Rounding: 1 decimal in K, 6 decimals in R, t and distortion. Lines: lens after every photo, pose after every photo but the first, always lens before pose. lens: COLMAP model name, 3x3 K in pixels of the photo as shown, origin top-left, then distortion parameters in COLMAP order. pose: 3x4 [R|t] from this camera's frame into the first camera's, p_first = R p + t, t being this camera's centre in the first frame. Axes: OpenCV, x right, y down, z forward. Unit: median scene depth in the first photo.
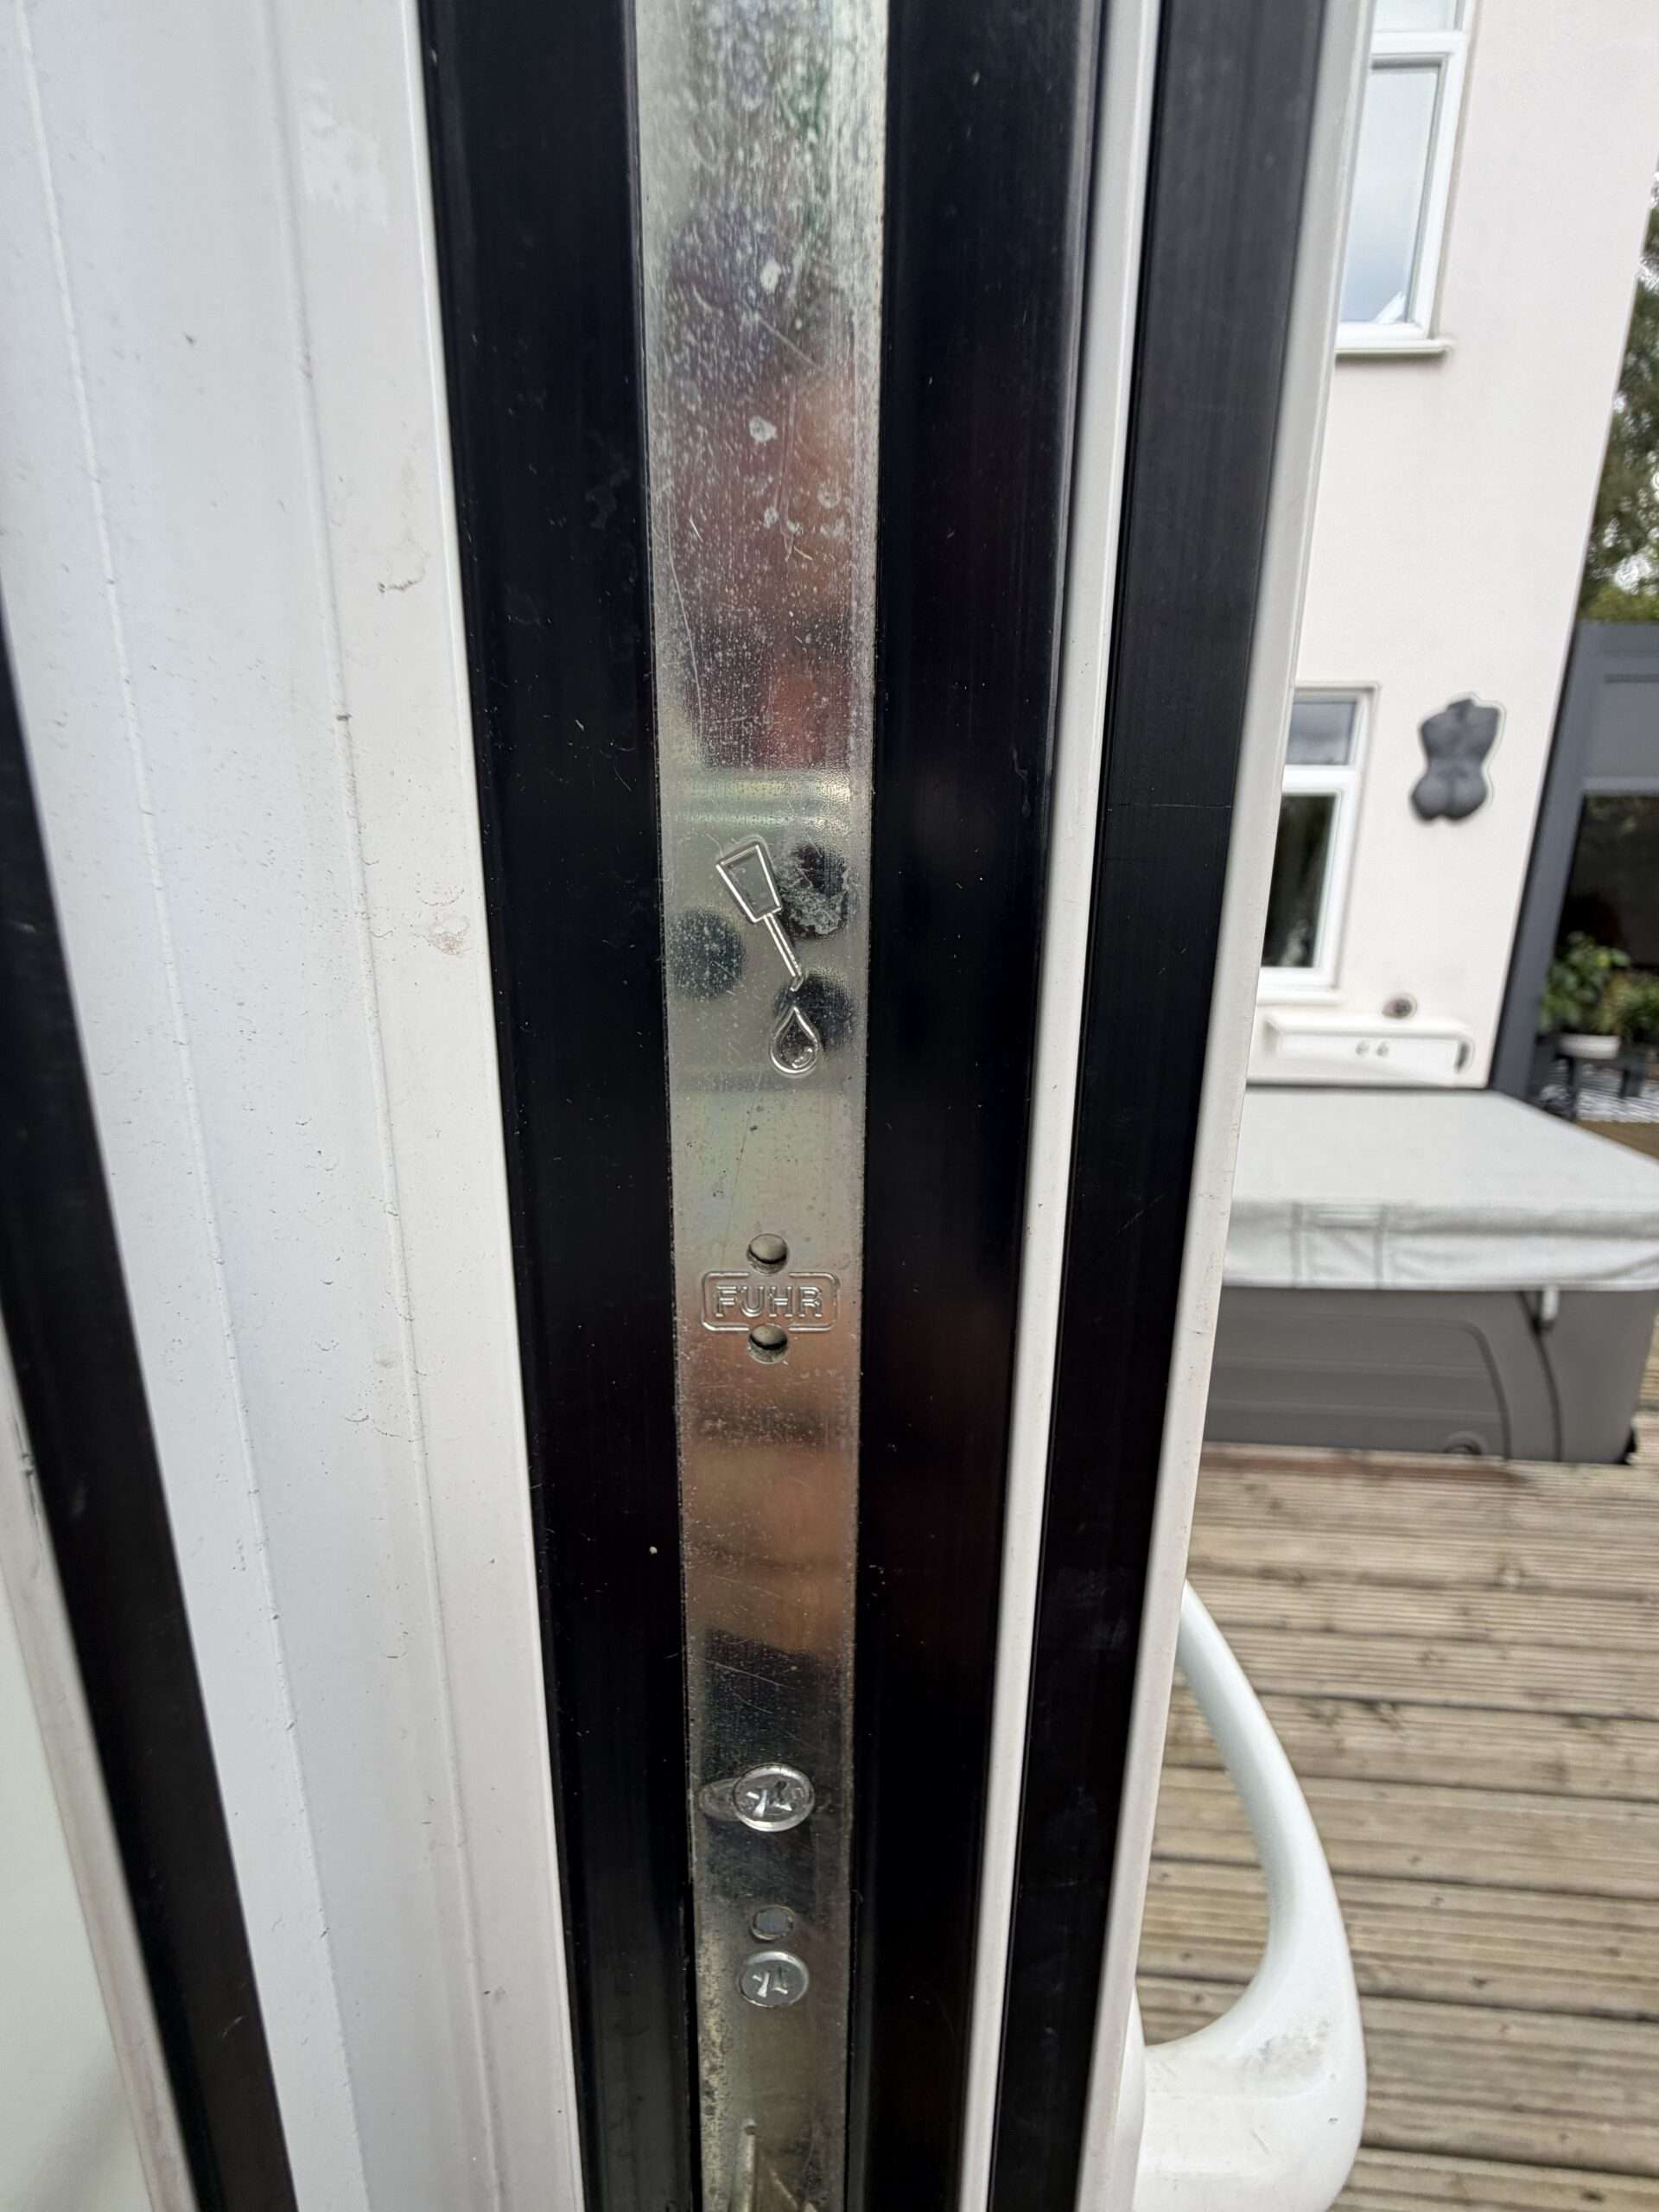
lens RADIAL K [[887.9, 0, 826.7], [0, 887.9, 1099.9], [0, 0, 1]] dist [-0.002699, 0.000005]
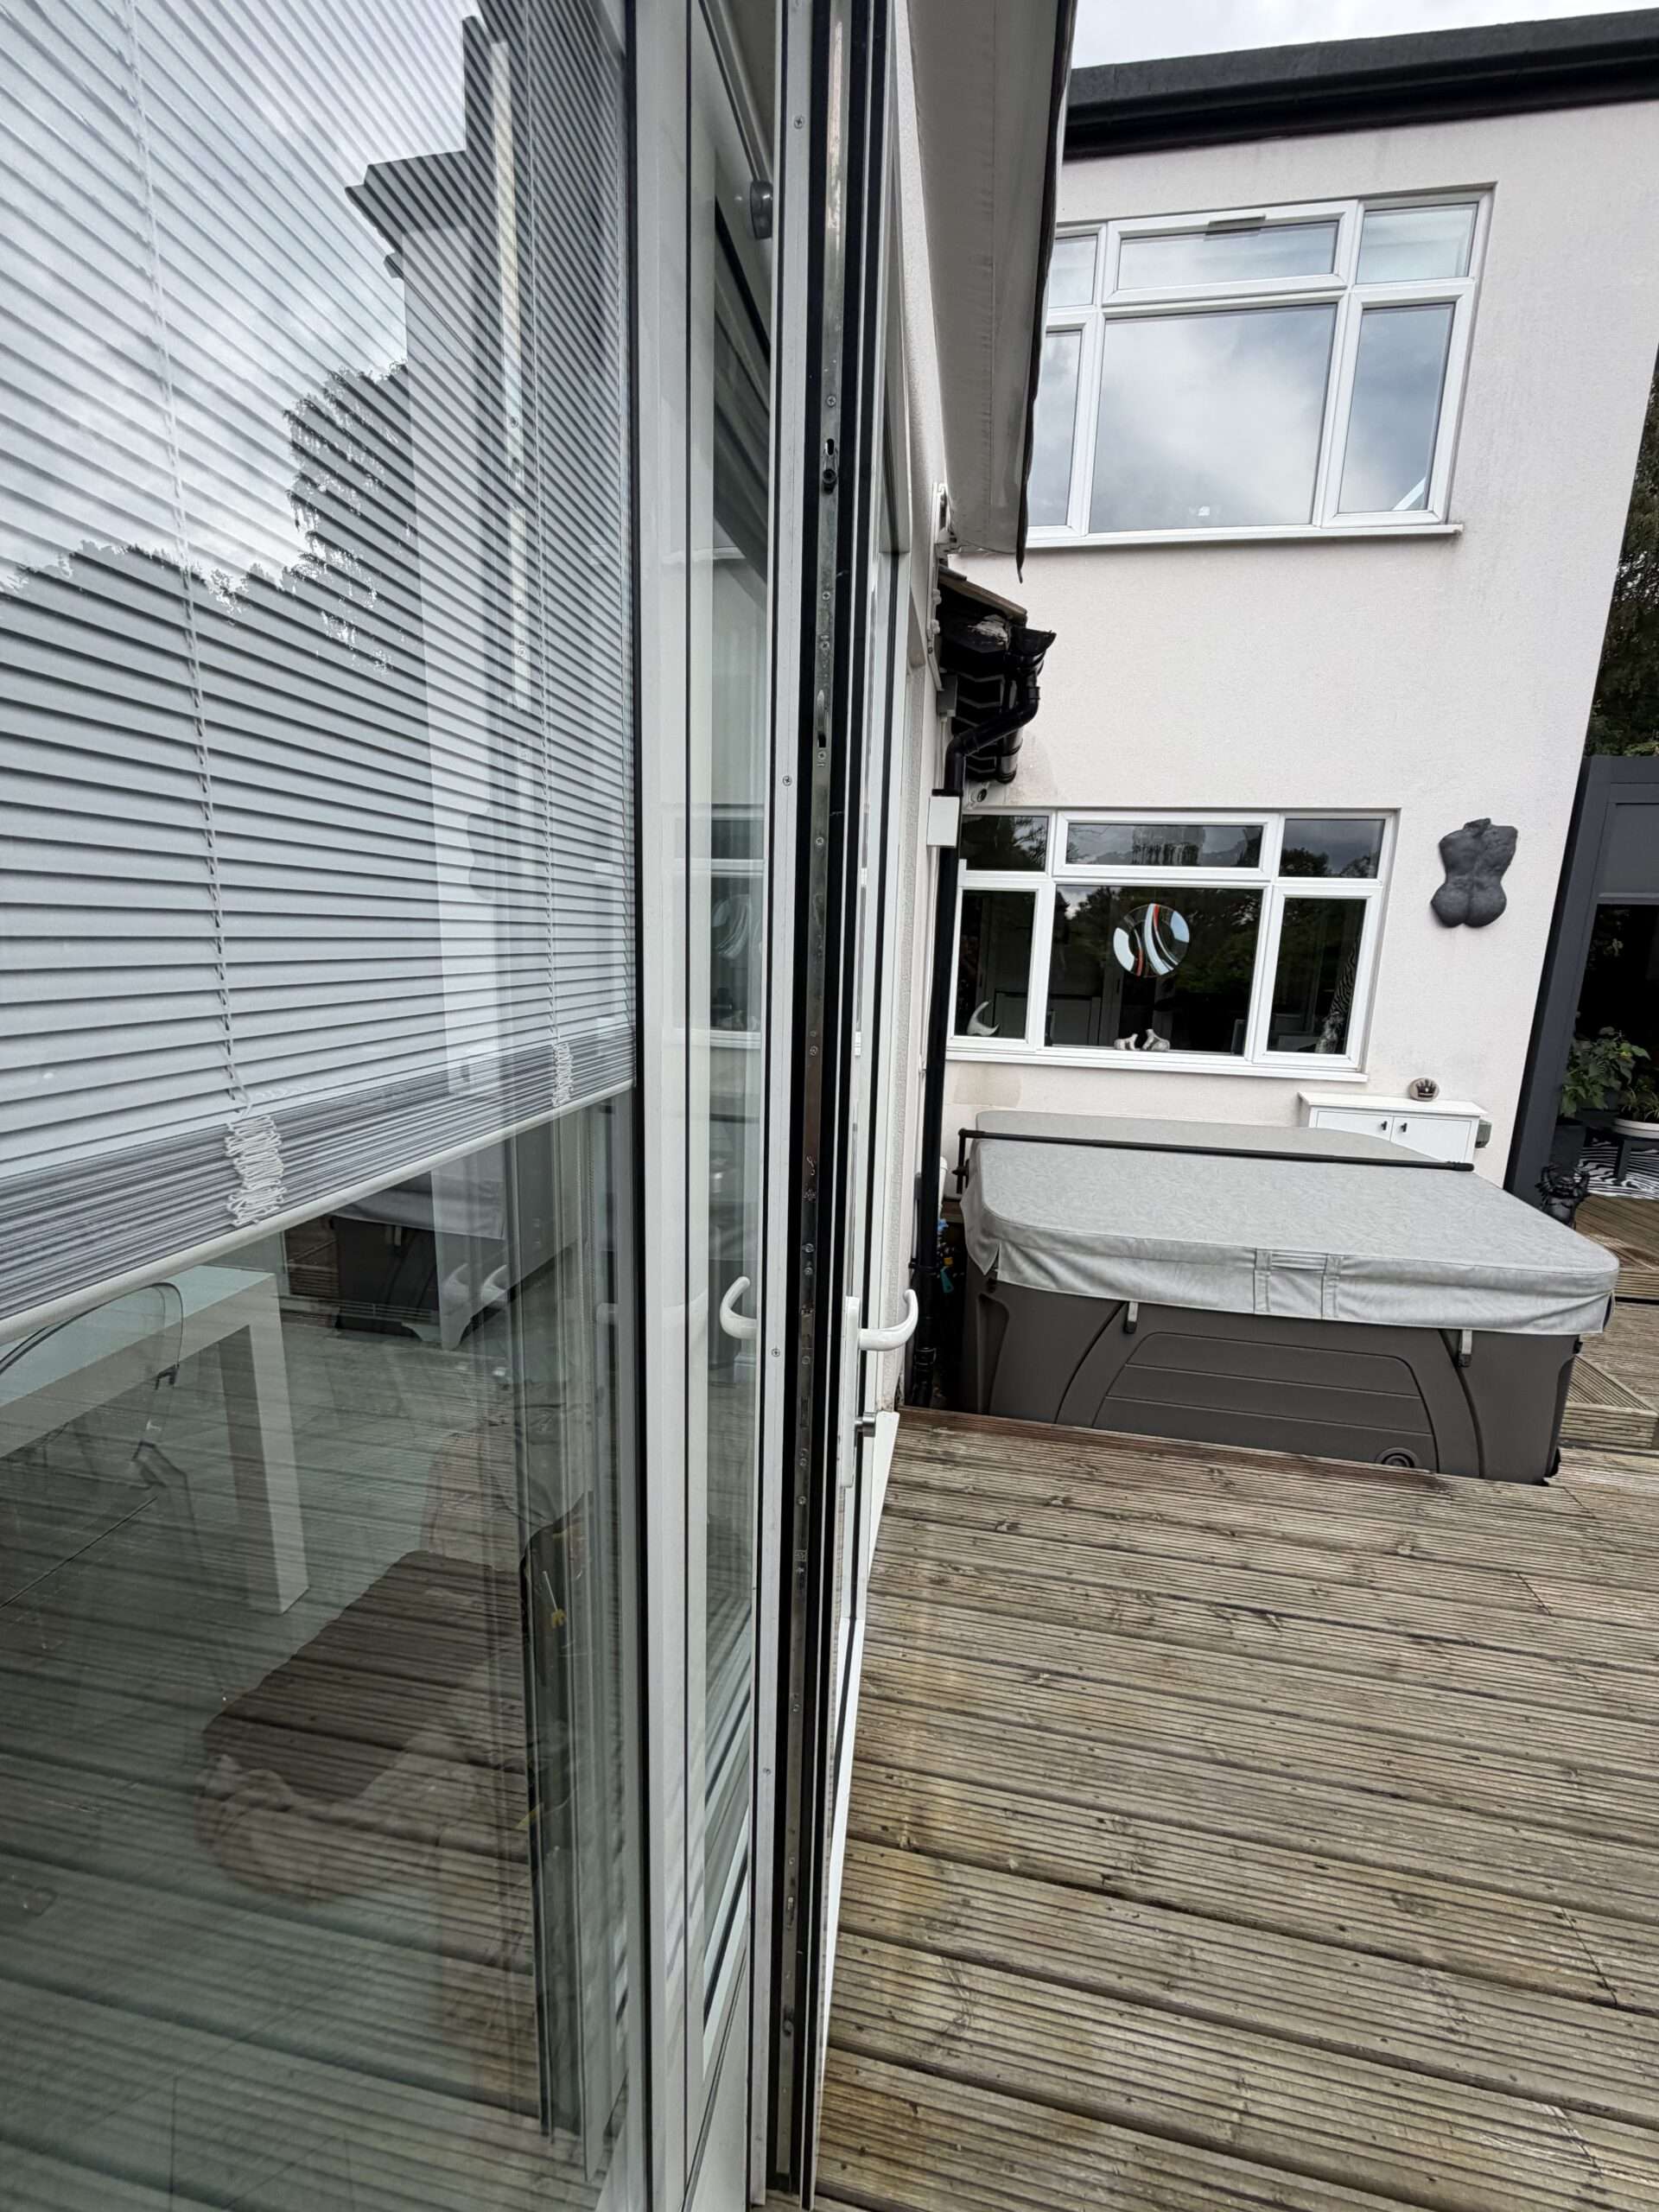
lens RADIAL K [[887.9, 0, 829.6], [0, 887.9, 1097.1], [0, 0, 1]] dist [-0.002699, 0.000005]
pose [[0.993543, 0.037793, -0.106973, 0.046451], [-0.043158, 0.997901, -0.048289, -0.016106], [0.104923, 0.052594, 0.993089, -0.351172]]
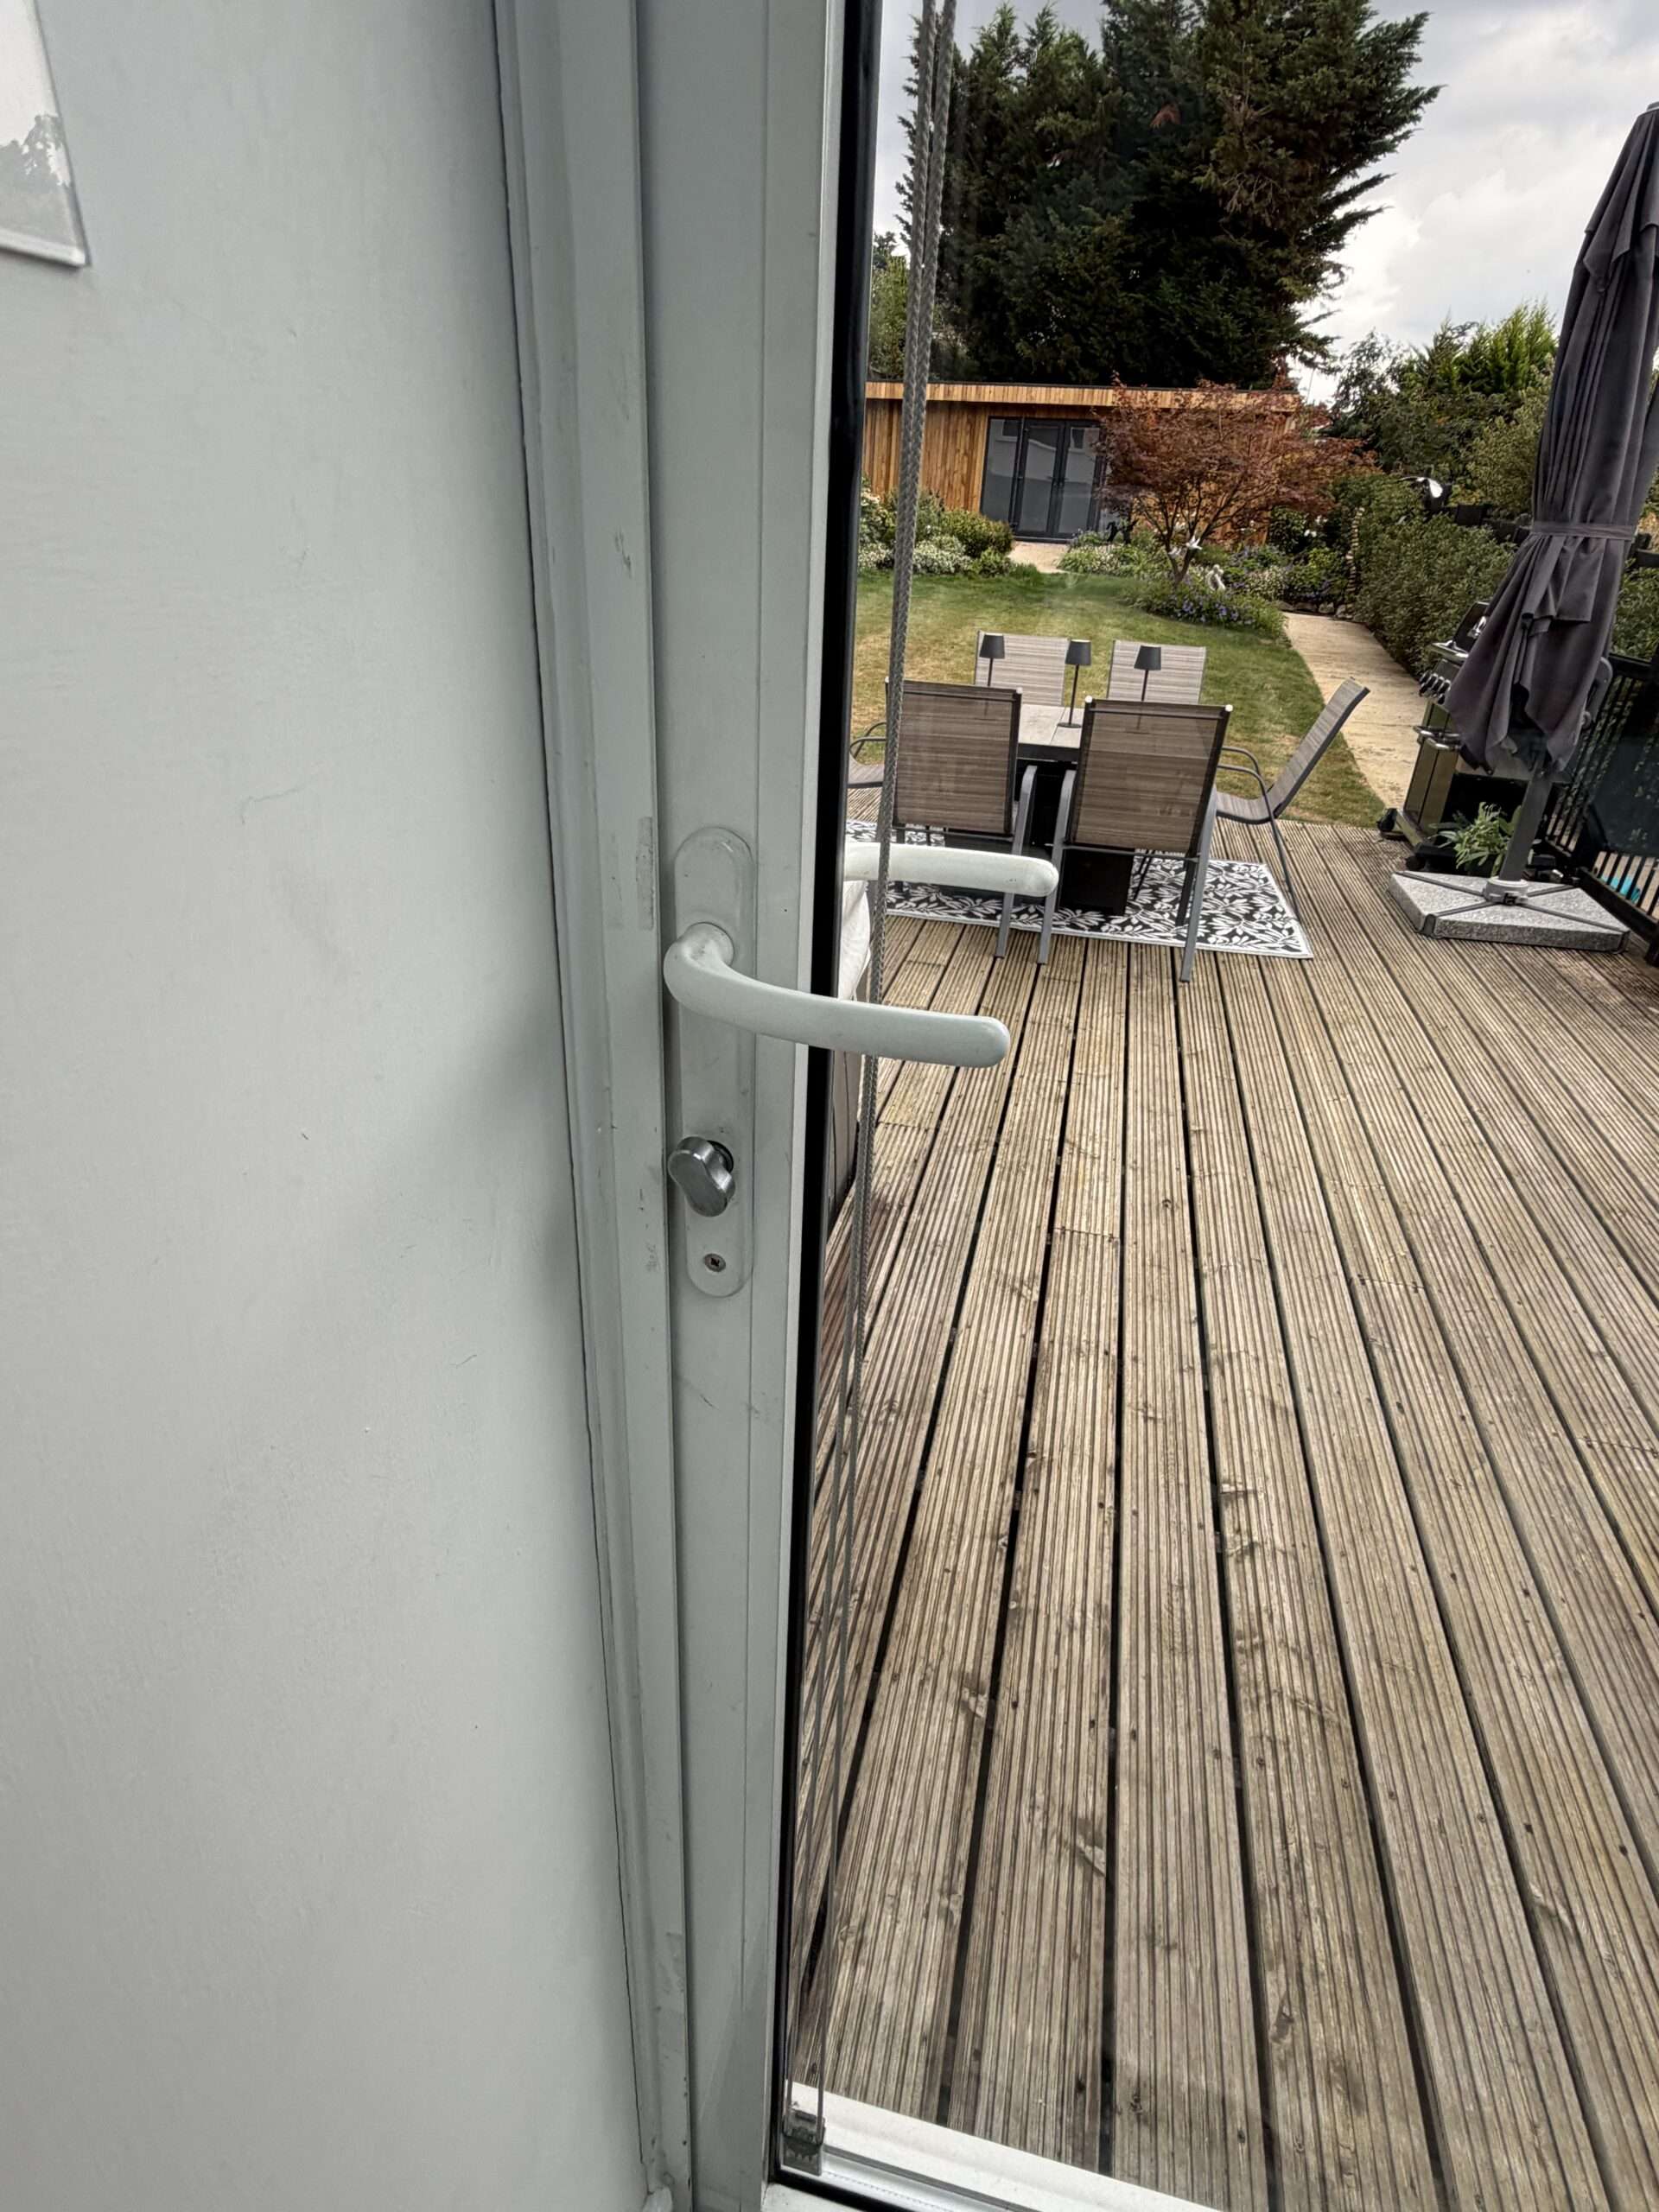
lens RADIAL K [[1169.5, 0, 829.3], [0, 1169.5, 1105.1], [0, 0, 1]] dist [-0.000663, -0.000198]
pose [[0.163388, -0.450252, 0.877825, -0.216432], [0.186993, 0.887787, 0.420557, -0.164072], [-0.968679, 0.095433, 0.229247, 0.780252]]
